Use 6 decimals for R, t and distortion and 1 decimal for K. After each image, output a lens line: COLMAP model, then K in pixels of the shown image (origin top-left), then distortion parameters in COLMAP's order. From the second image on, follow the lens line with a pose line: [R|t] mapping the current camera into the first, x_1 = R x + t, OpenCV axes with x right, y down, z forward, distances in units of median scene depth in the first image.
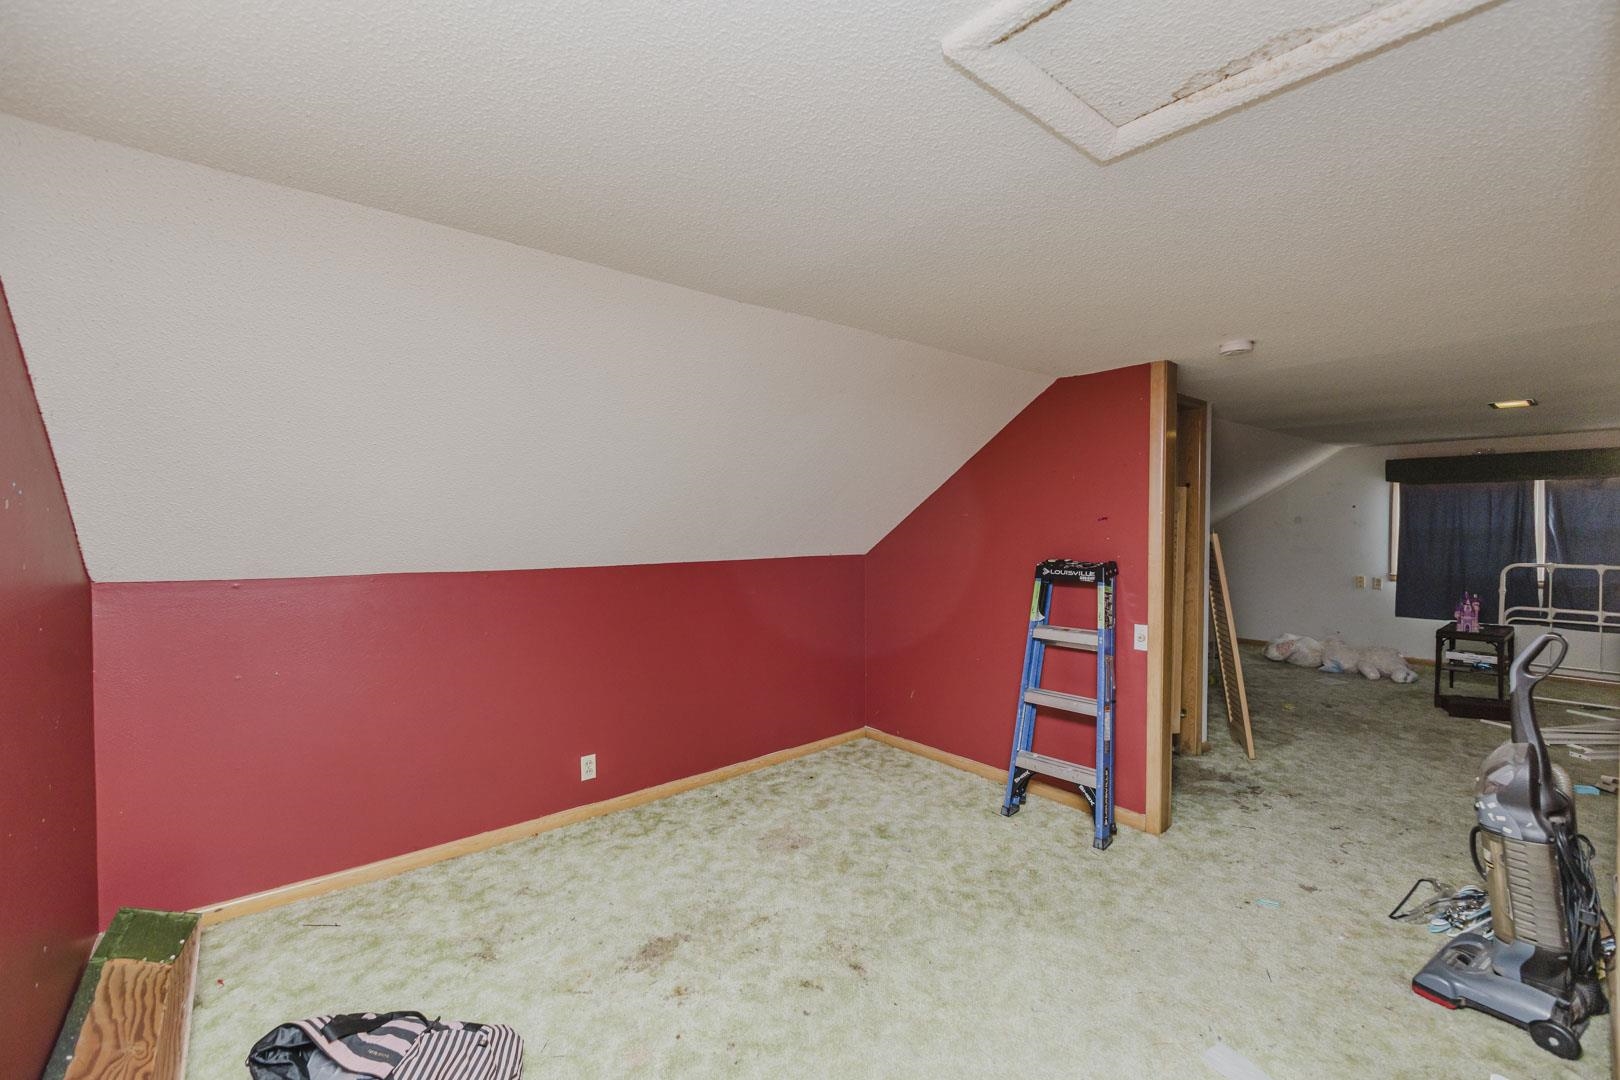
lens RADIAL K [[696.3, 0, 806.0], [0, 696.3, 540.8], [0, 0, 1]] dist [-0.004154, -0.000055]
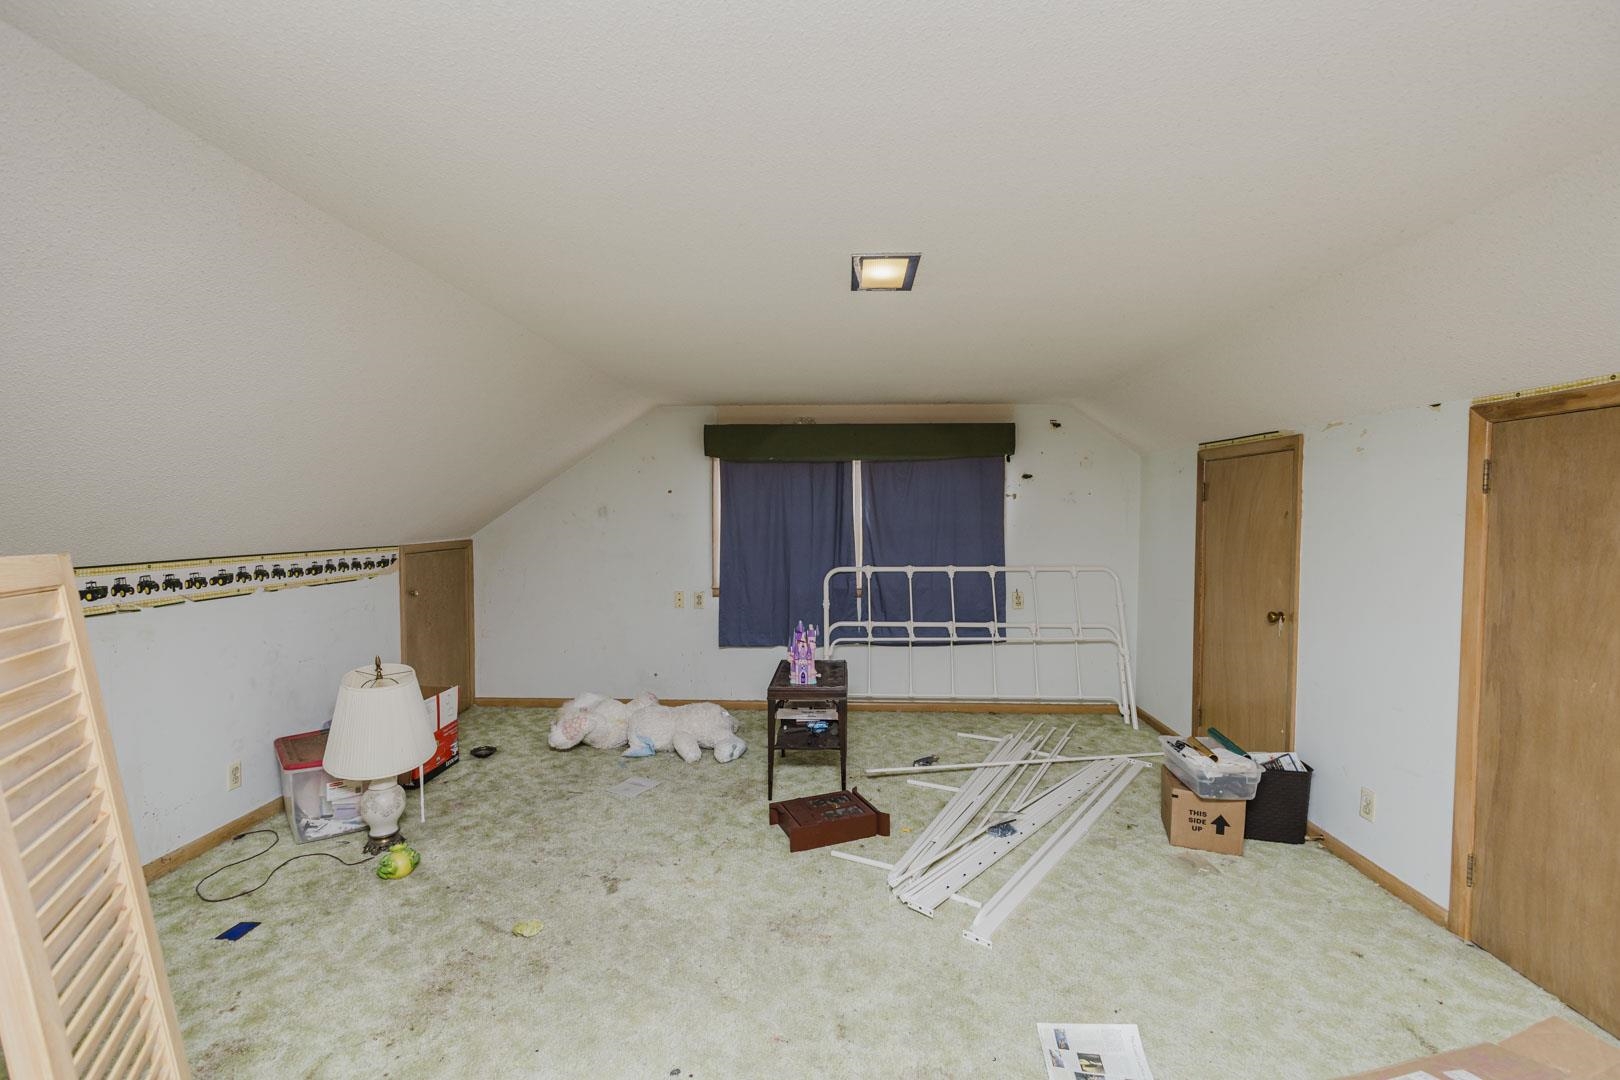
lens RADIAL K [[696.3, 0, 811.7], [0, 696.3, 541.1], [0, 0, 1]] dist [-0.004154, -0.000055]
pose [[0.677164, -0.024518, 0.735423, 0.434357], [0.016691, 0.999699, 0.017959, -0.011736], [-0.735643, 0.000114, 0.677370, 0.496577]]
